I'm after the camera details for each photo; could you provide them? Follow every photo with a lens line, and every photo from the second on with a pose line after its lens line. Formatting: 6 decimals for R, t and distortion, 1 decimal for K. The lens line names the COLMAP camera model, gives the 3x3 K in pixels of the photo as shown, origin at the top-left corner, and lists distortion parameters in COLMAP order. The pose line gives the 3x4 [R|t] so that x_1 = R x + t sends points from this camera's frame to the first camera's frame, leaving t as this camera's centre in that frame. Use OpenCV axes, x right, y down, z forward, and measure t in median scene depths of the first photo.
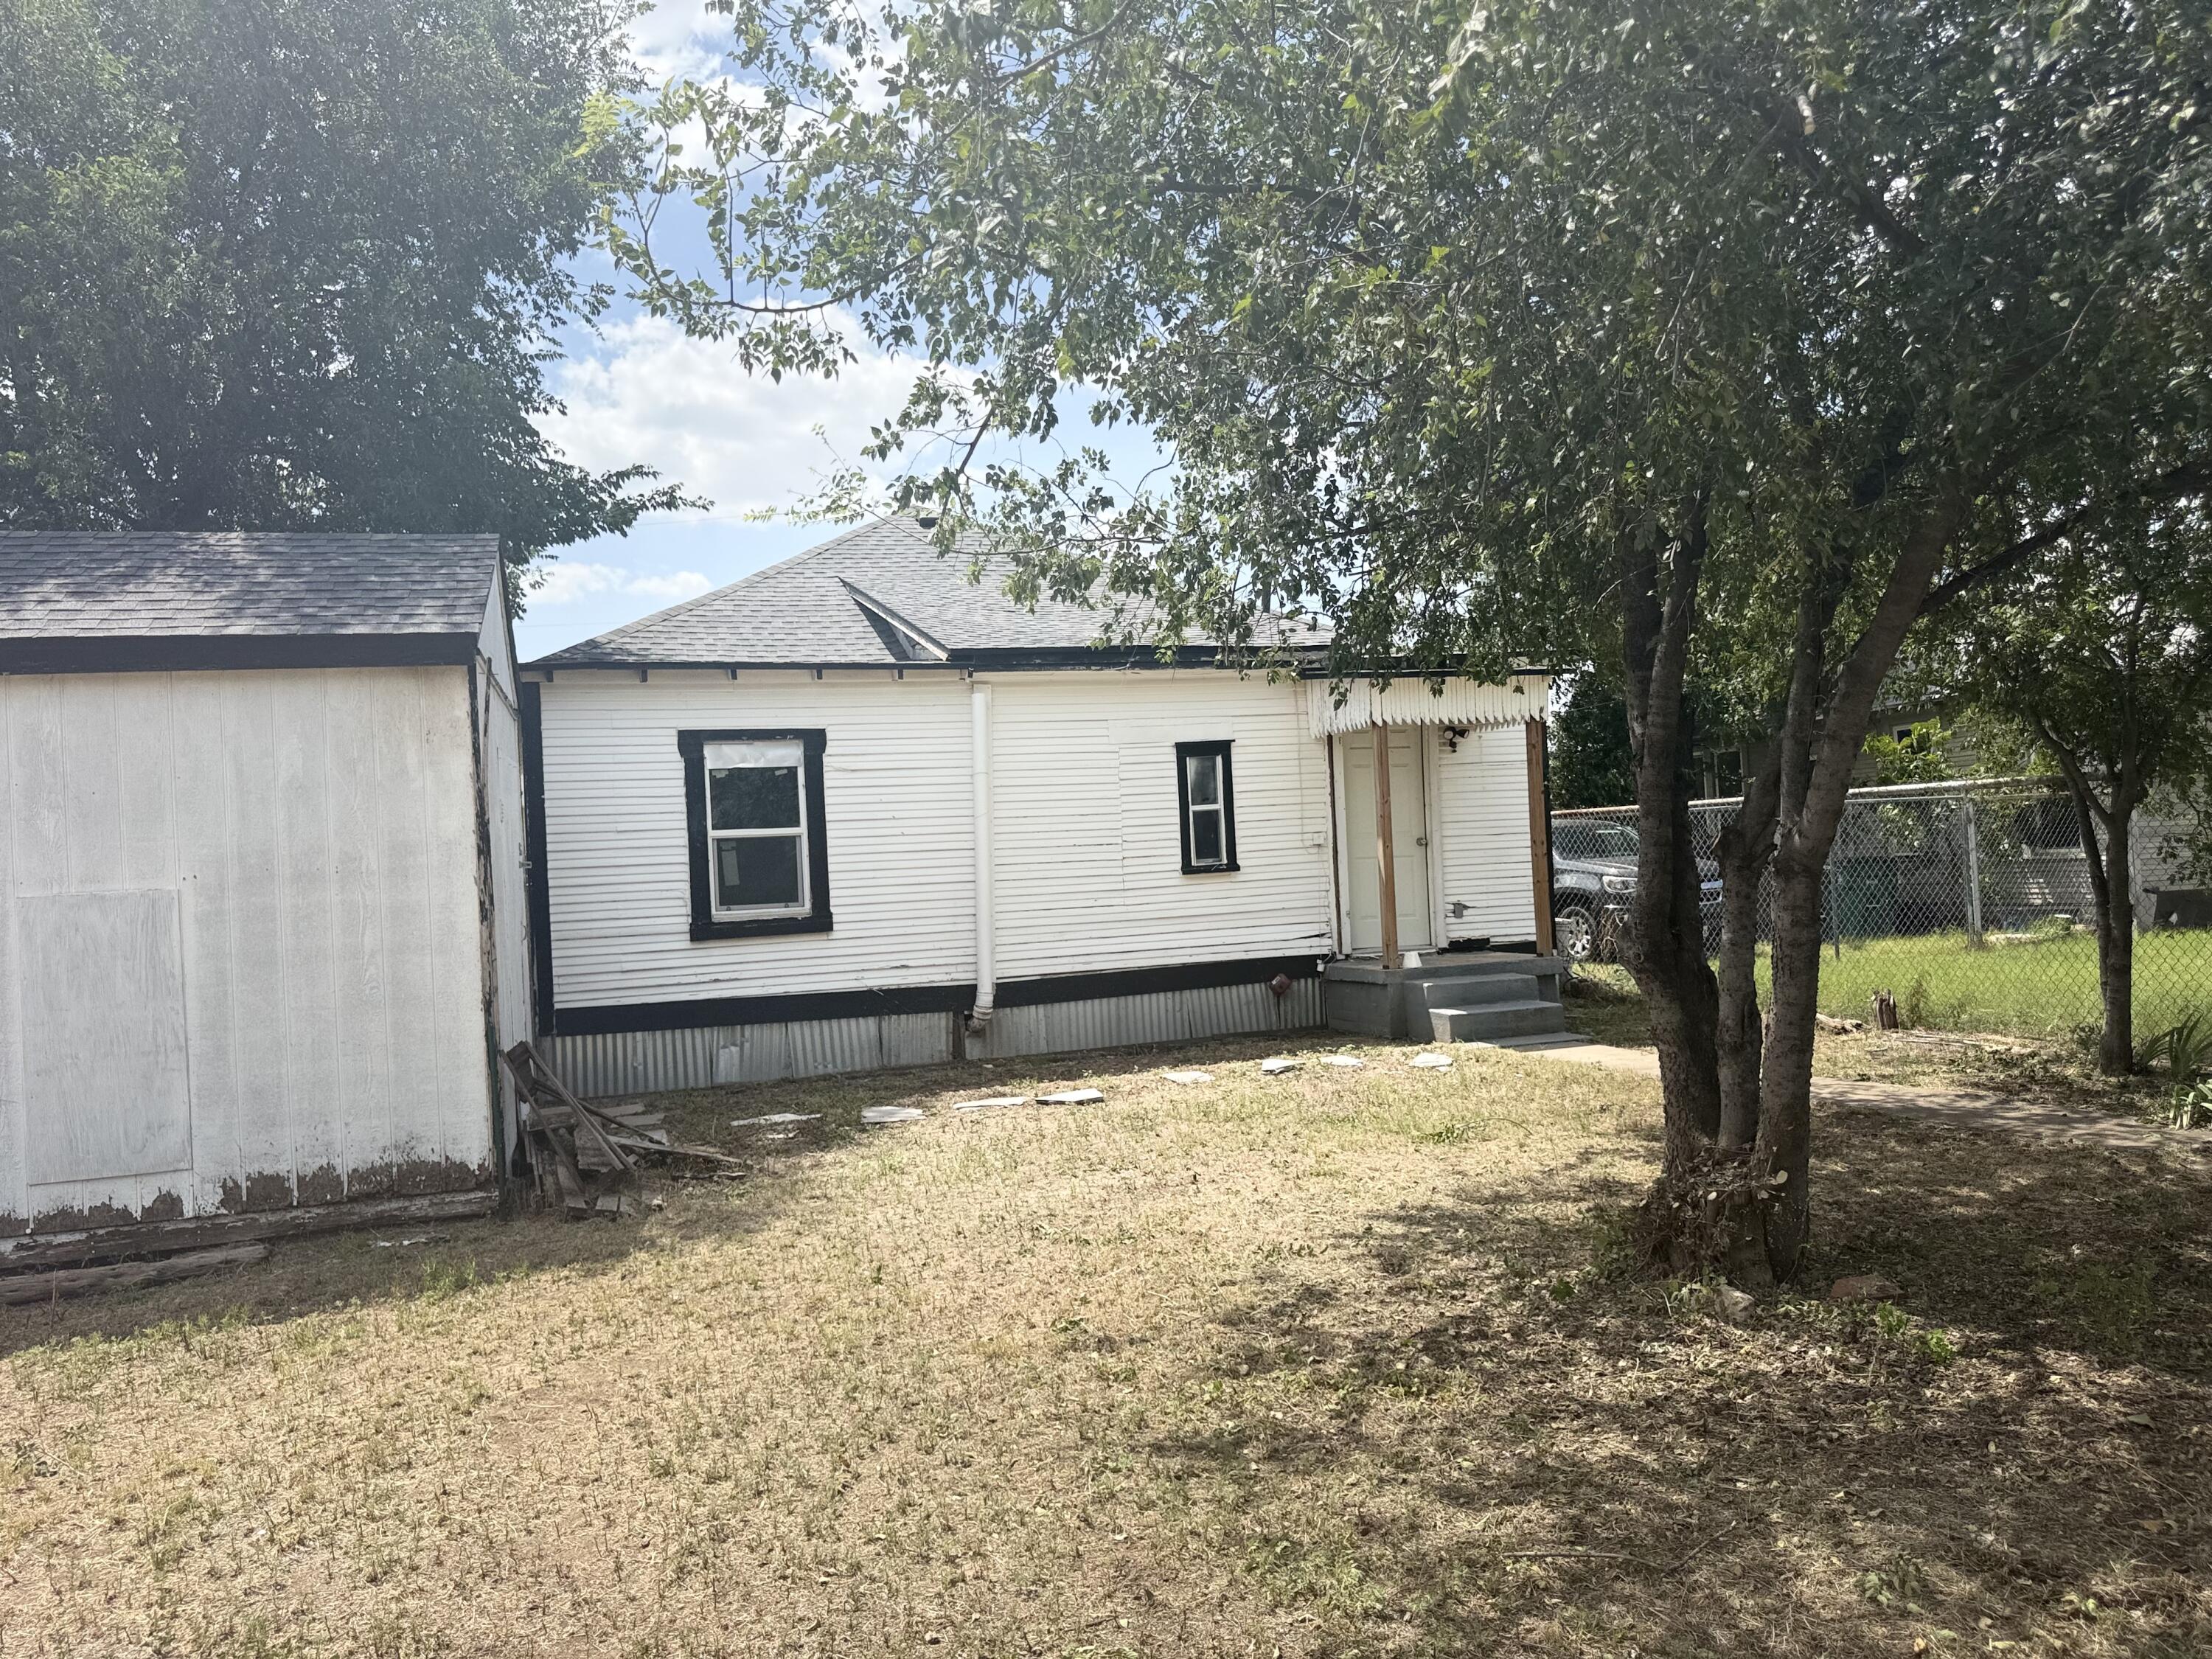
lens RADIAL K [[1542.6, 0, 1111.0], [0, 1542.6, 840.9], [0, 0, 1]] dist [0.064083, -0.083918]
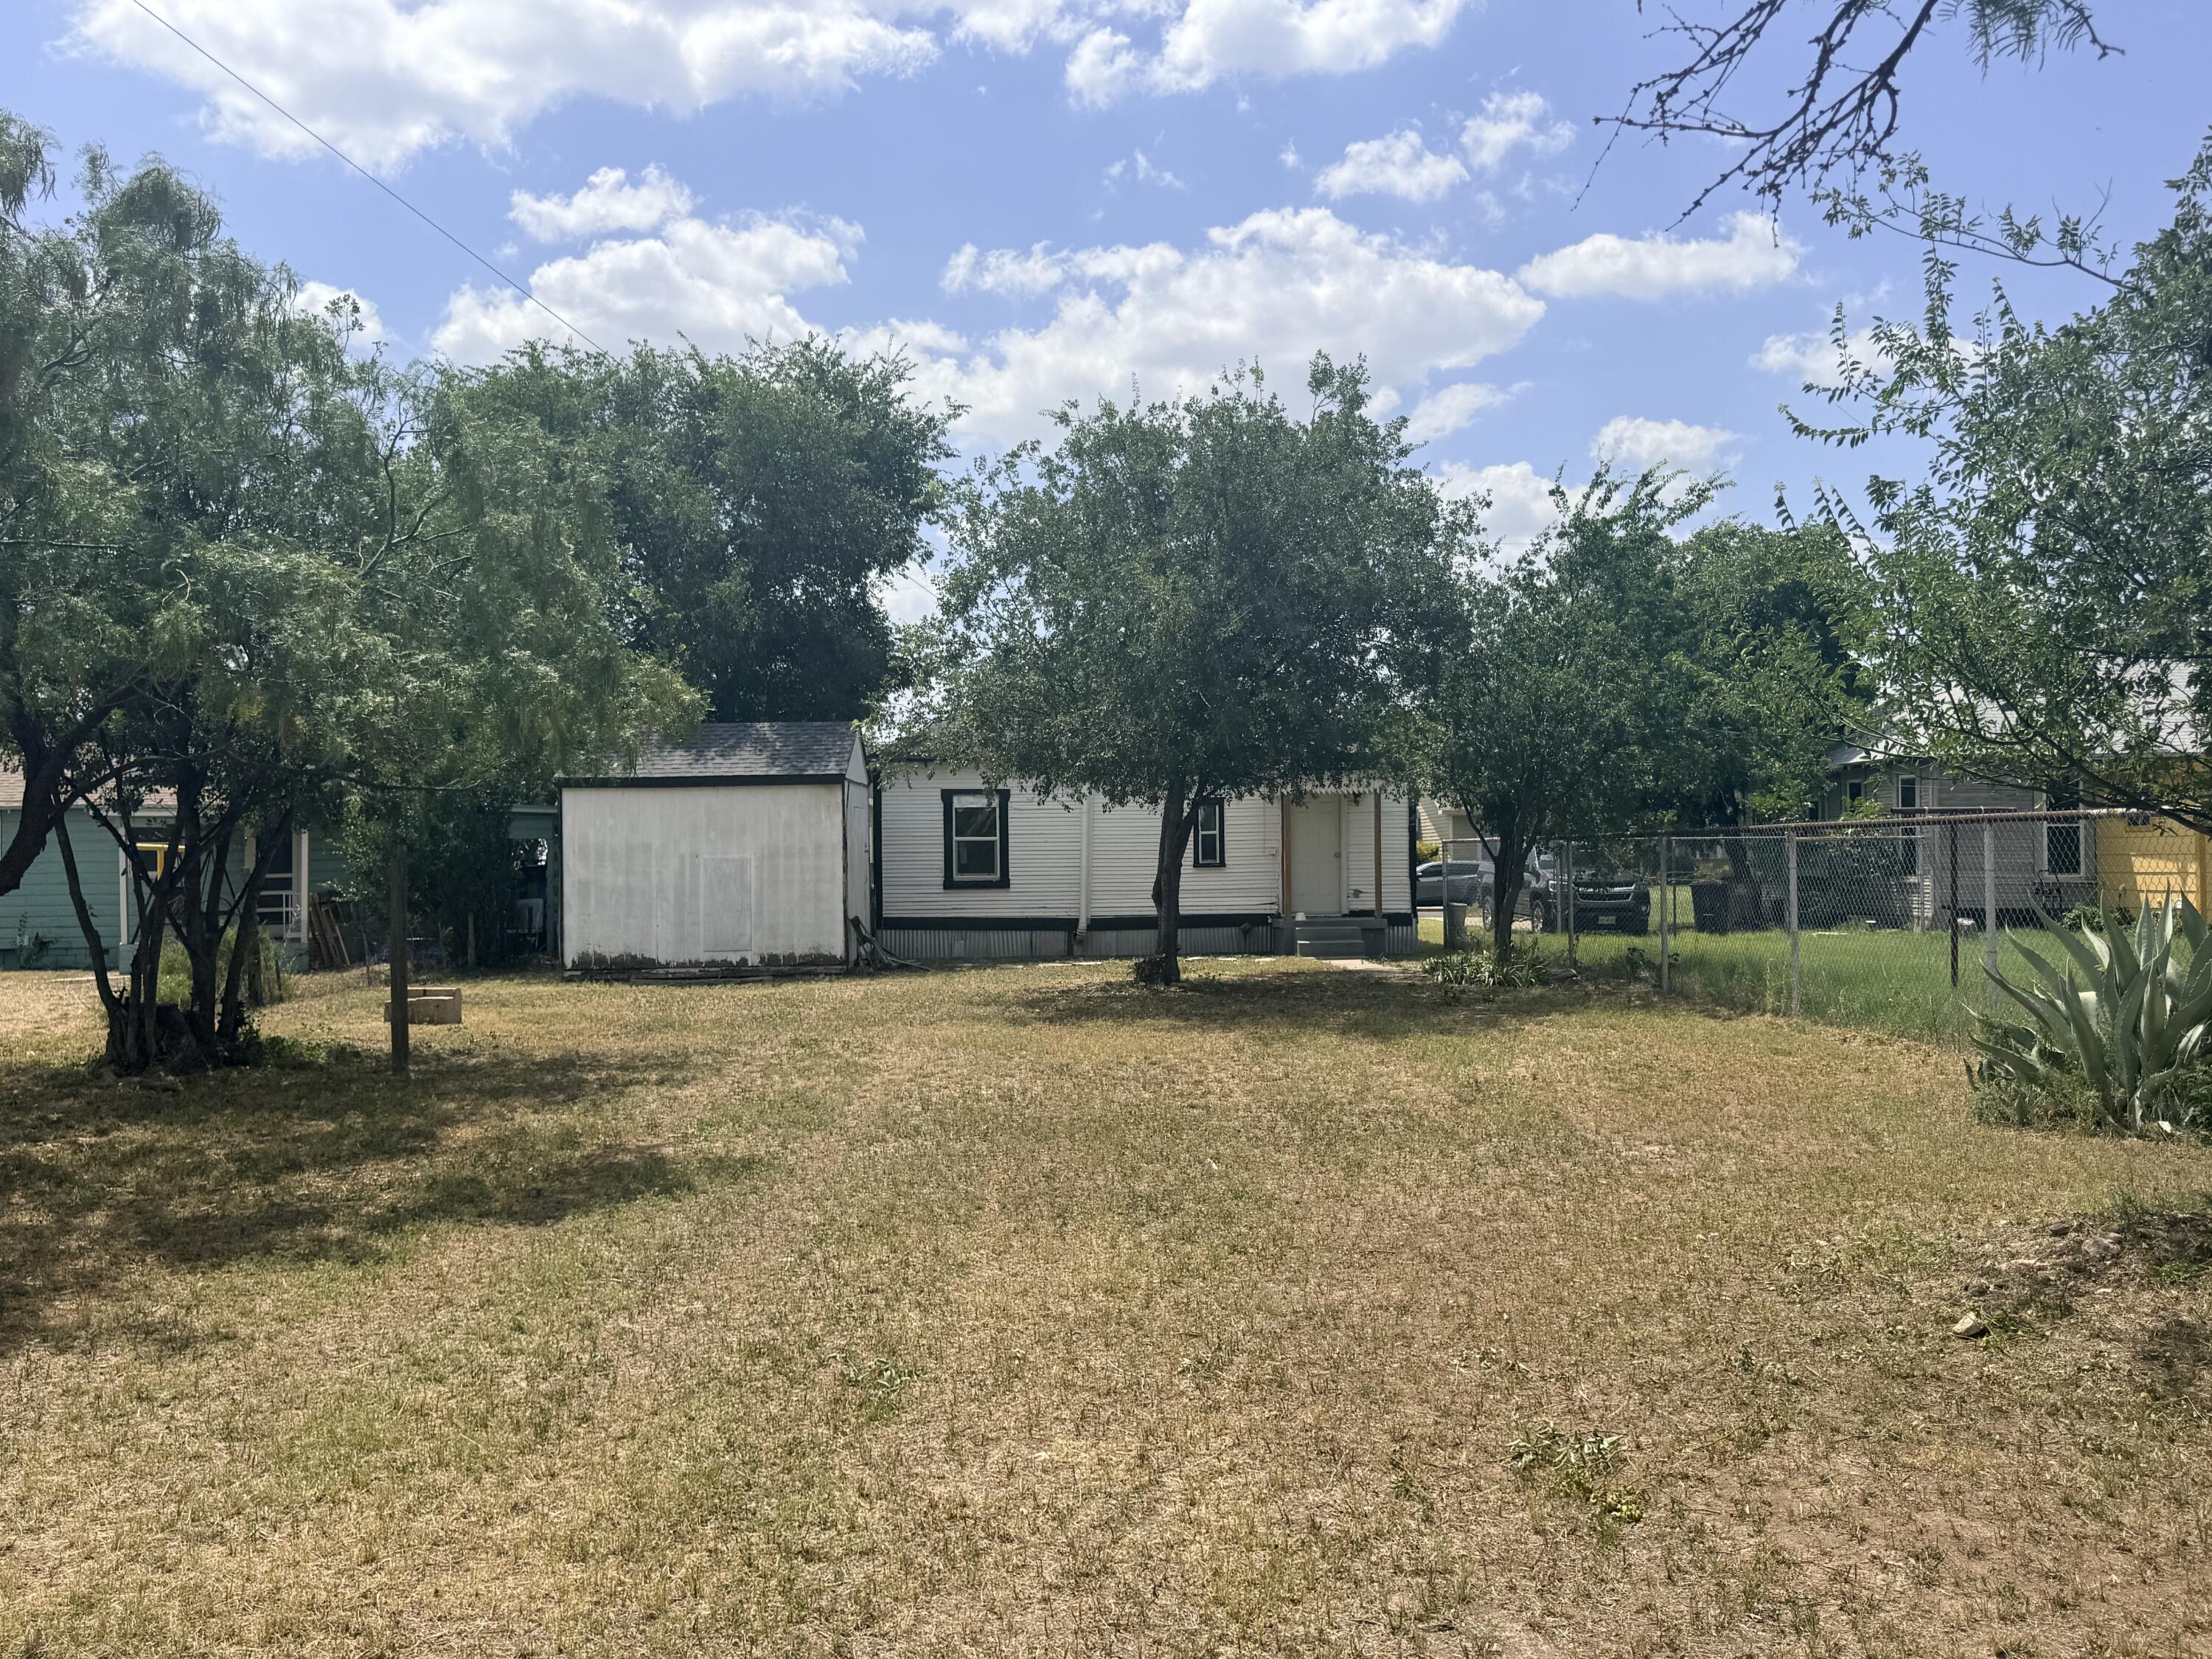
lens RADIAL K [[1830.0, 0, 1116.8], [0, 1830.0, 812.7], [0, 0, 1]] dist [0.036611, -0.003934]
pose [[0.962850, 0.031794, -0.268159, 0.593066], [-0.033583, 0.999434, -0.002086, -0.040701], [0.267940, 0.011014, 0.963373, -1.278789]]
